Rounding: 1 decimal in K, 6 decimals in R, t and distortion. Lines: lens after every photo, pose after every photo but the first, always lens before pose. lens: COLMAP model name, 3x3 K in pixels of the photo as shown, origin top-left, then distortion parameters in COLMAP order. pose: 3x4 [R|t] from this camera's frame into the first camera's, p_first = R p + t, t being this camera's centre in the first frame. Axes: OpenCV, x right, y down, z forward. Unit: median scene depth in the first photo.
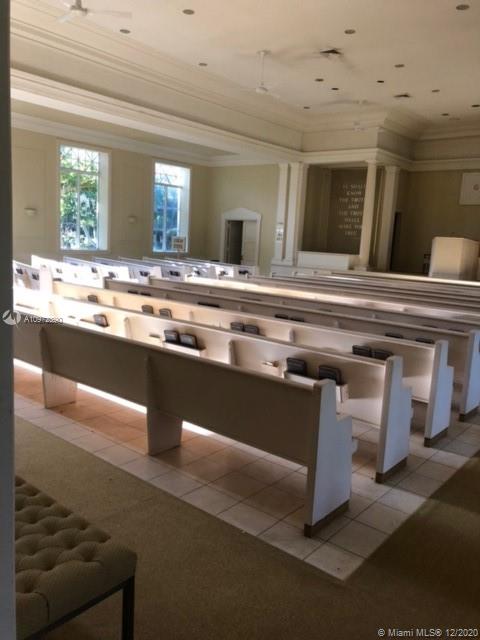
lens RADIAL K [[521.5, 0, 240.0], [0, 521.5, 320.0], [0, 0, 1]] dist [0.021896, -0.004666]
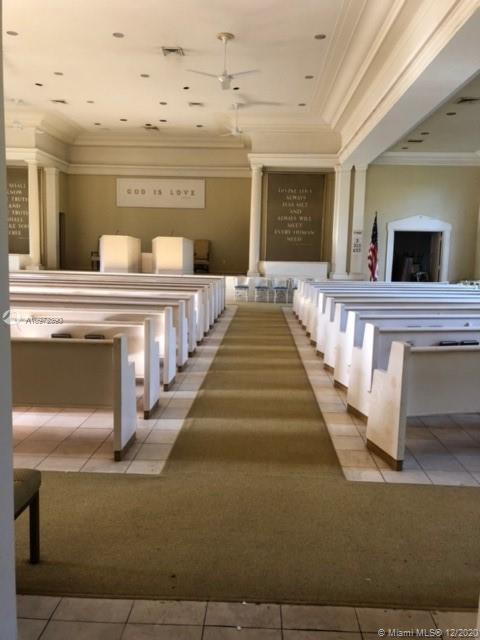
lens RADIAL K [[521.5, 0, 240.0], [0, 521.5, 320.0], [0, 0, 1]] dist [0.021896, -0.004666]
pose [[0.793710, -0.109150, 0.598423, -0.087584], [0.112422, 0.993144, 0.032035, 0.017810], [-0.597817, 0.041849, 0.800540, -0.047709]]
